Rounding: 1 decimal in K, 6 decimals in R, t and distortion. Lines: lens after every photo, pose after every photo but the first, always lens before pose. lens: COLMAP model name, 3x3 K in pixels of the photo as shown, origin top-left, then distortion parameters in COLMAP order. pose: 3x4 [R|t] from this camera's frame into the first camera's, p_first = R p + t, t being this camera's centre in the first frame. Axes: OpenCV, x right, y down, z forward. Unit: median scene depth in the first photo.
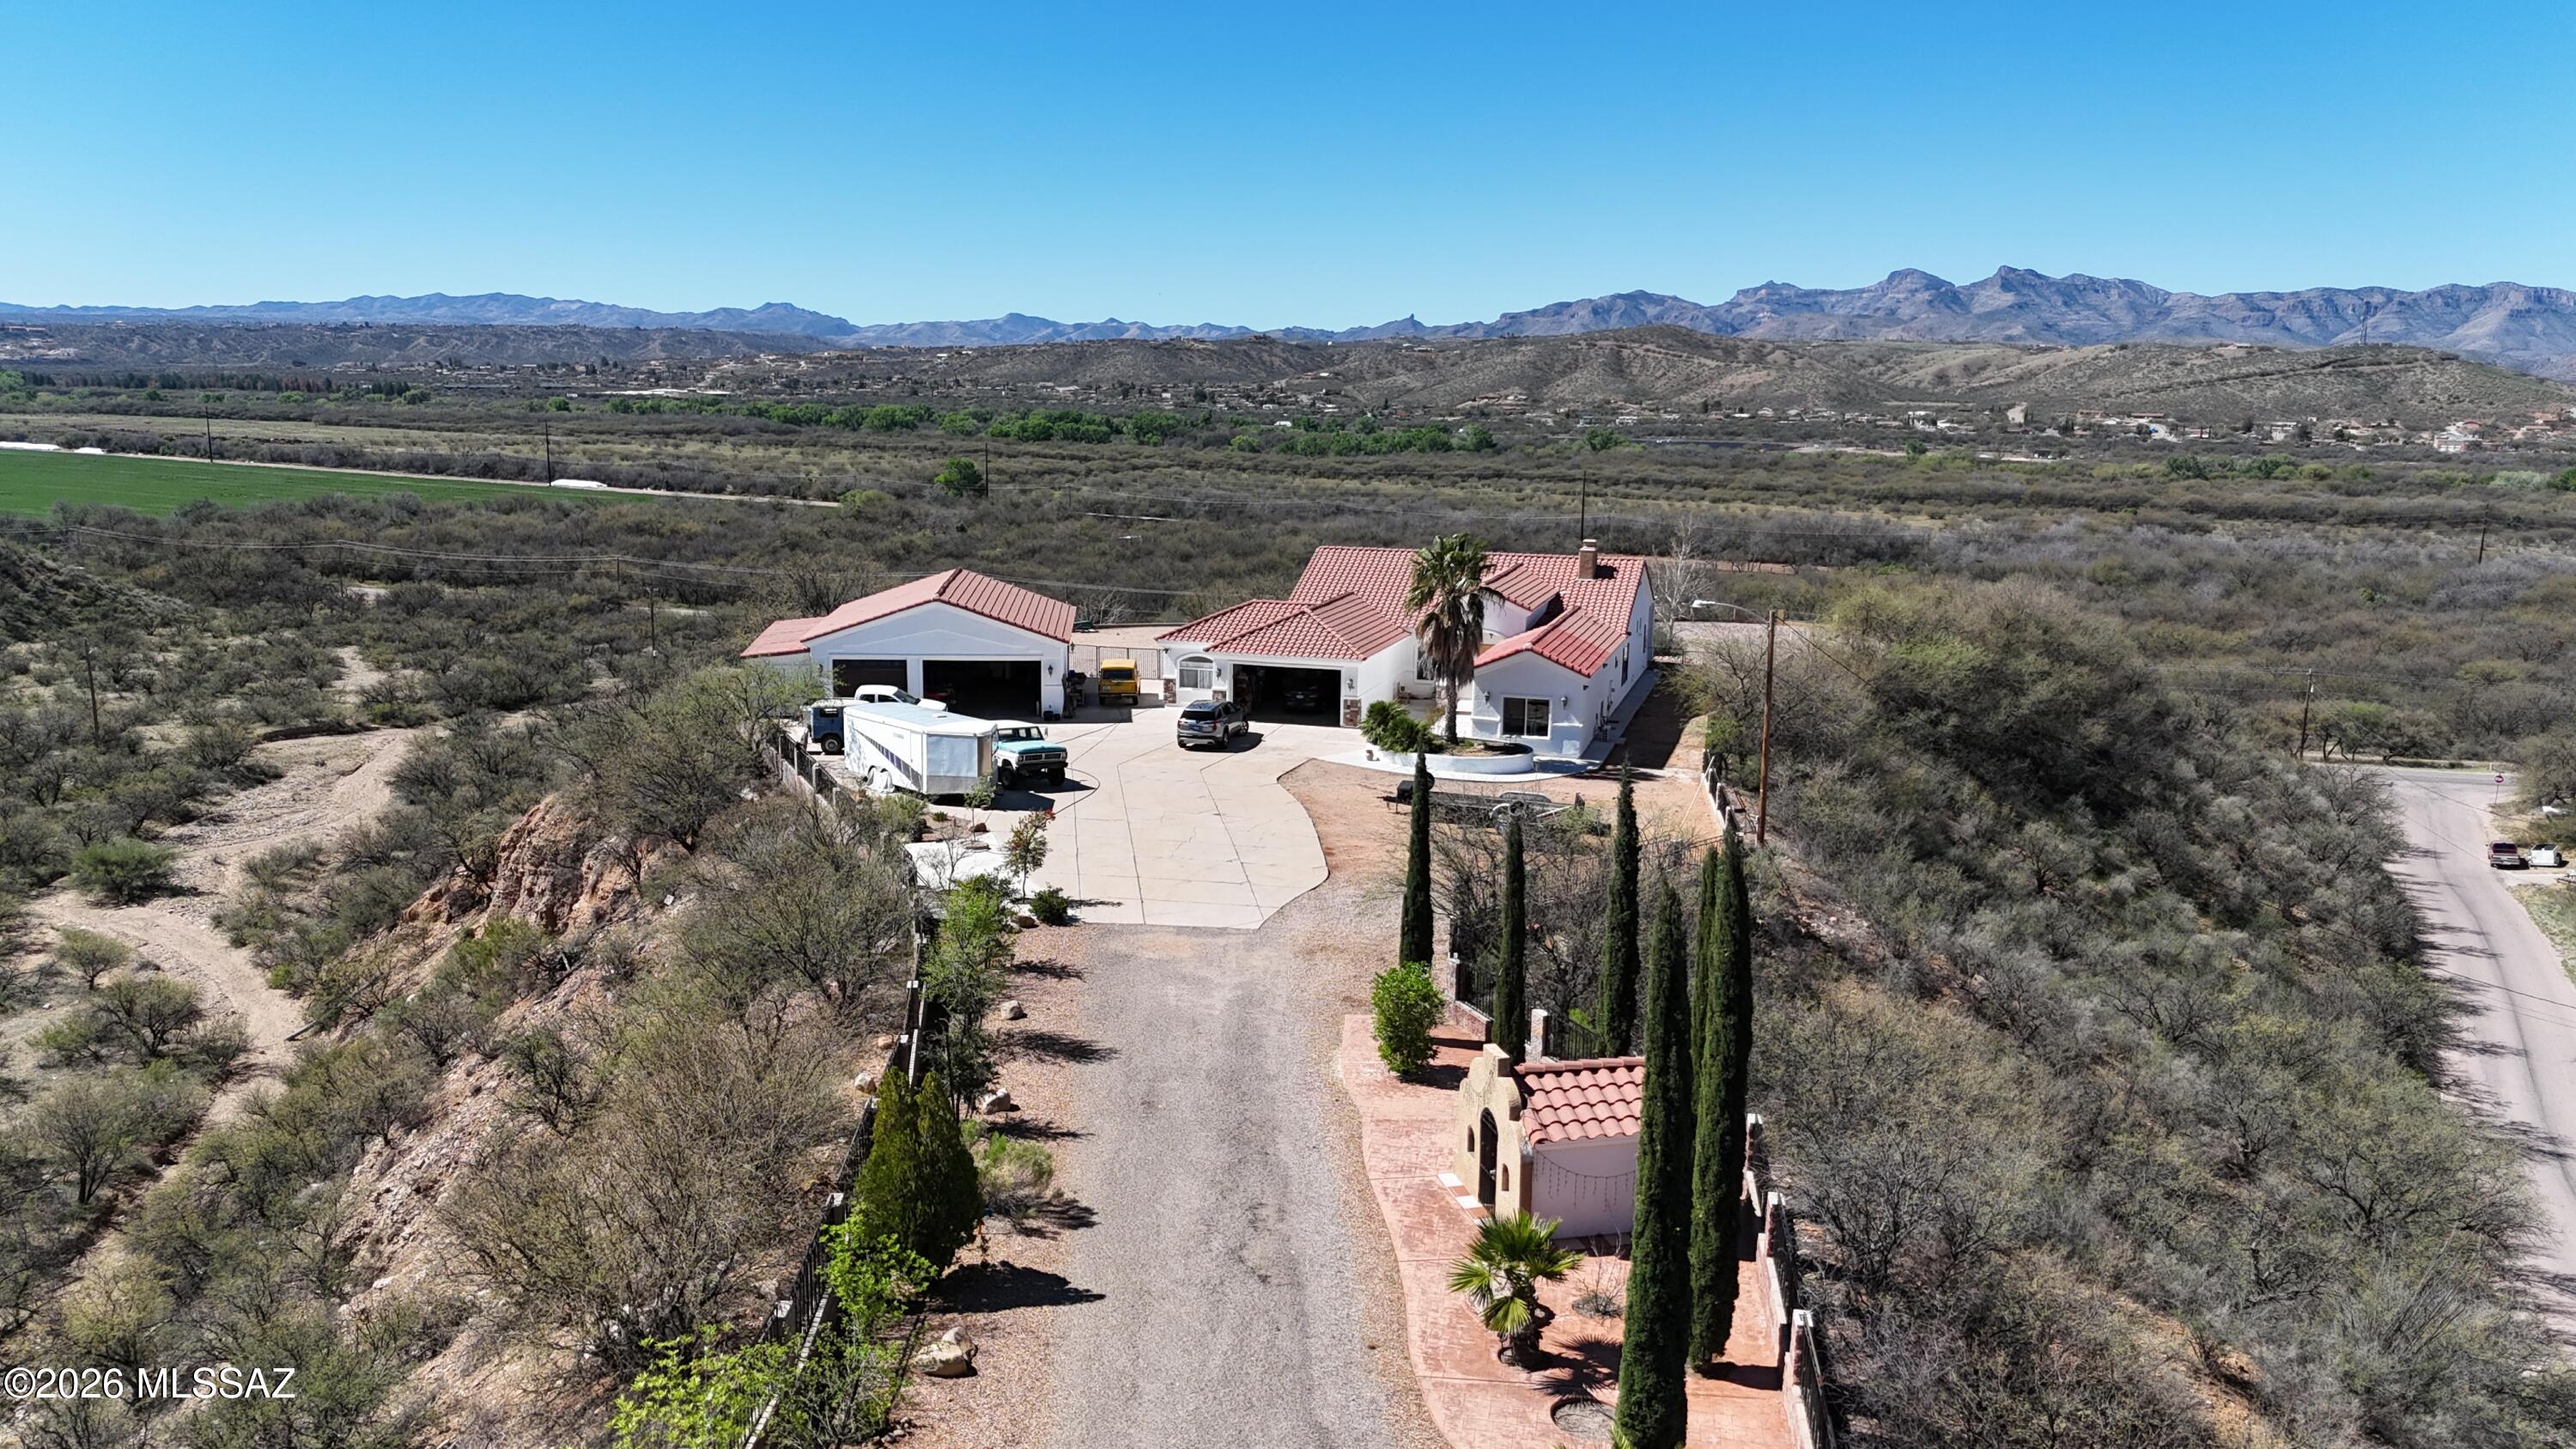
lens RADIAL K [[1900.9, 0, 1286.6], [0, 1900.9, 719.4], [0, 0, 1]] dist [0.081723, -0.078196]
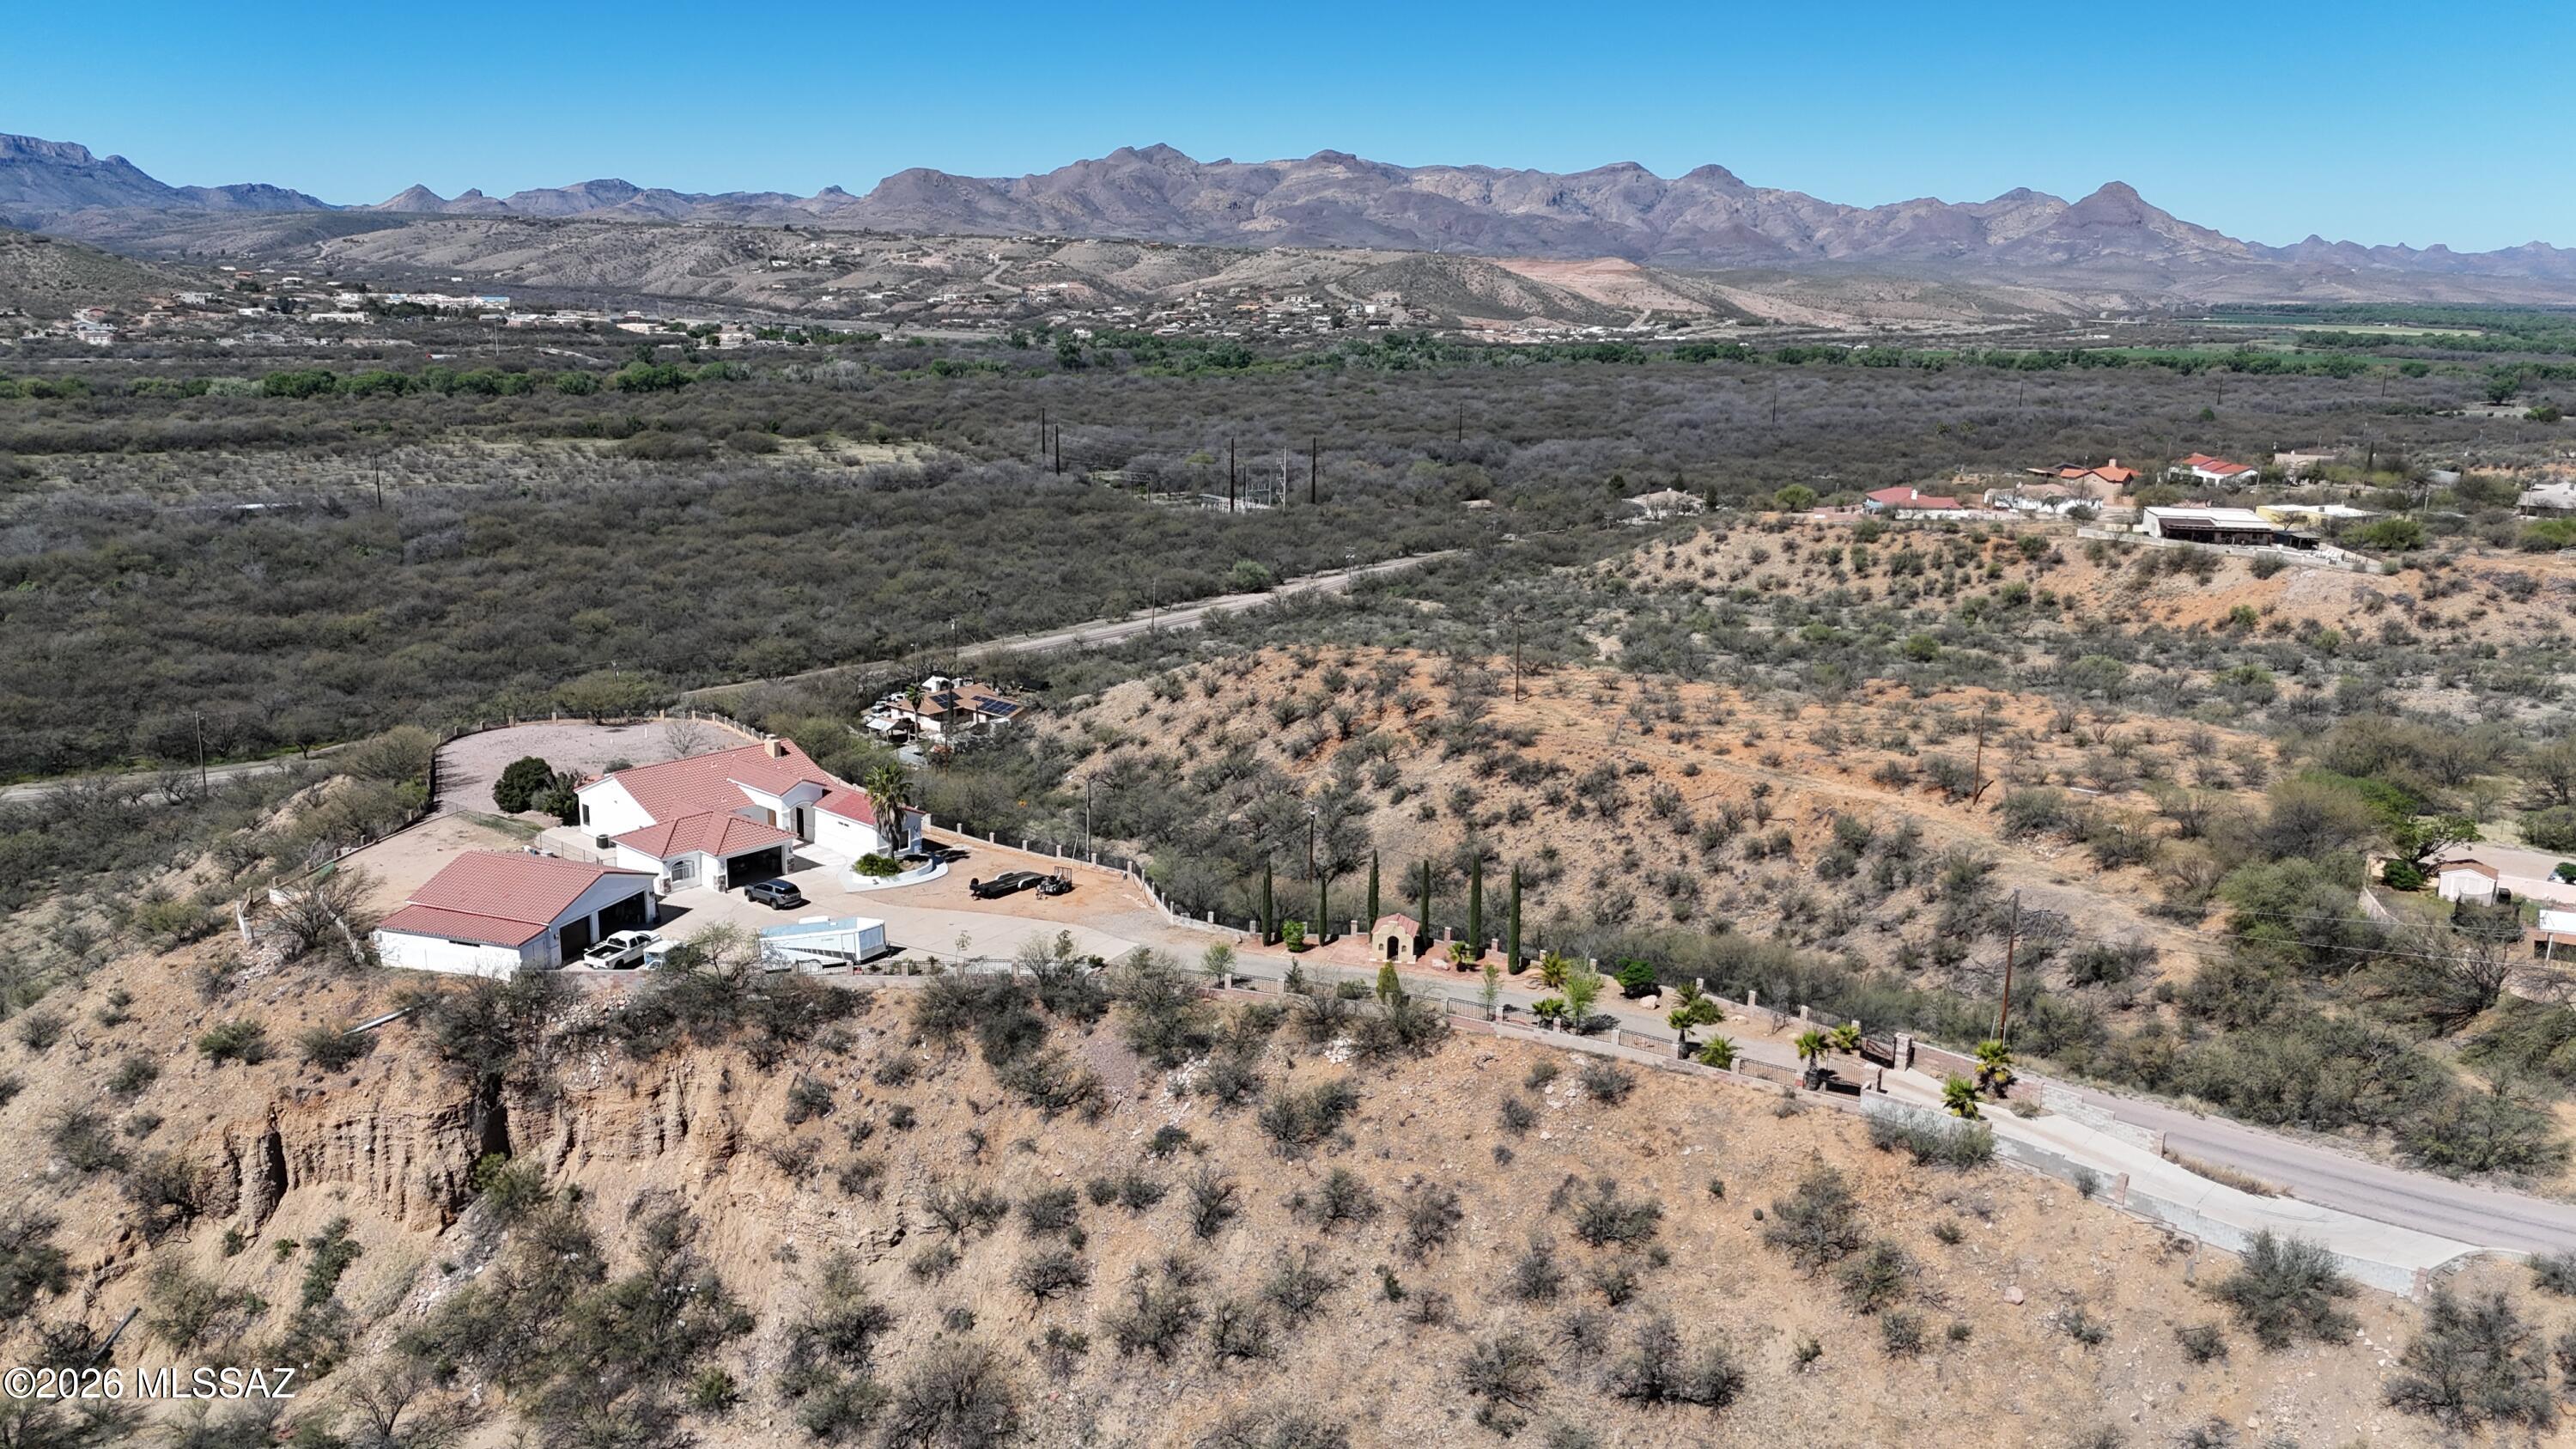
lens RADIAL K [[1900.9, 0, 1286.6], [0, 1900.9, 719.4], [0, 0, 1]] dist [0.081723, -0.078196]
pose [[0.426074, -0.218814, 0.877828, -0.079148], [0.150549, 0.973929, 0.169697, -0.022430], [-0.892074, 0.059853, 0.447908, -0.015328]]
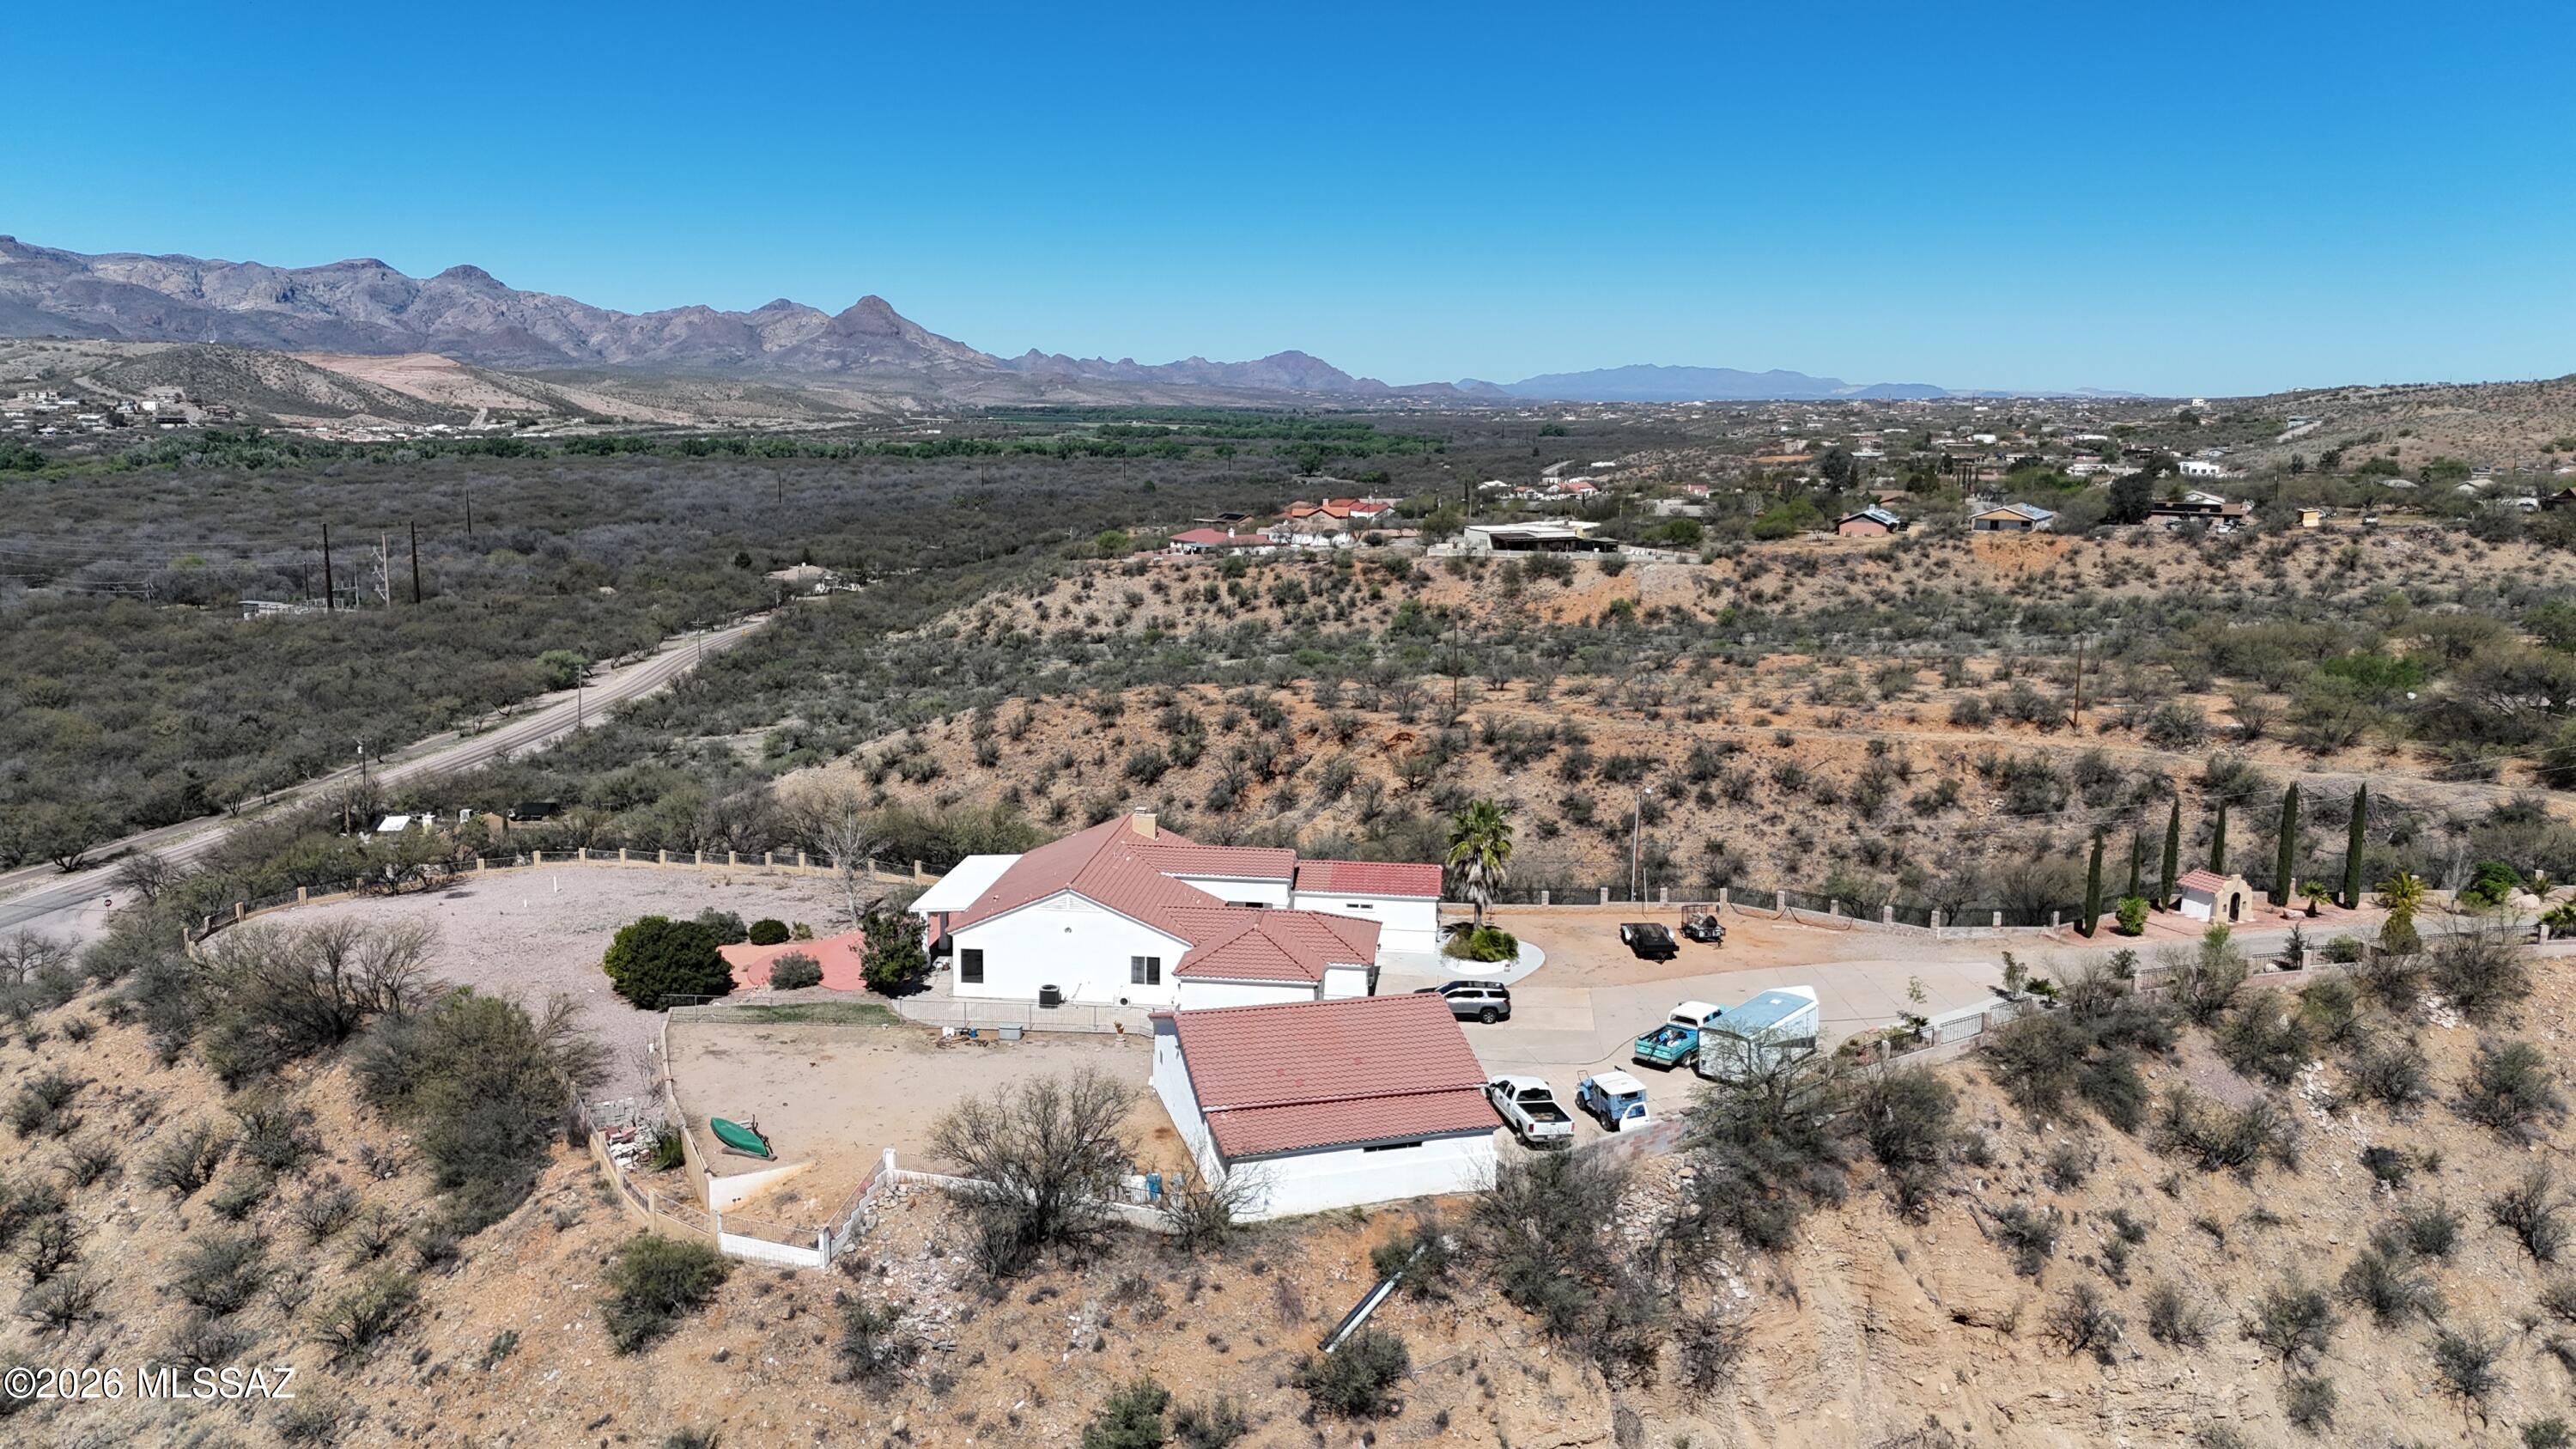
lens RADIAL K [[1891.7, 0, 1291.7], [0, 1891.7, 725.7], [0, 0, 1]] dist [0.071518, -0.067062]
pose [[-0.178716, -0.189266, 0.965525, -0.066046], [0.160498, 0.962572, 0.218395, -0.025900], [-0.970722, 0.193995, -0.141650, 0.070618]]
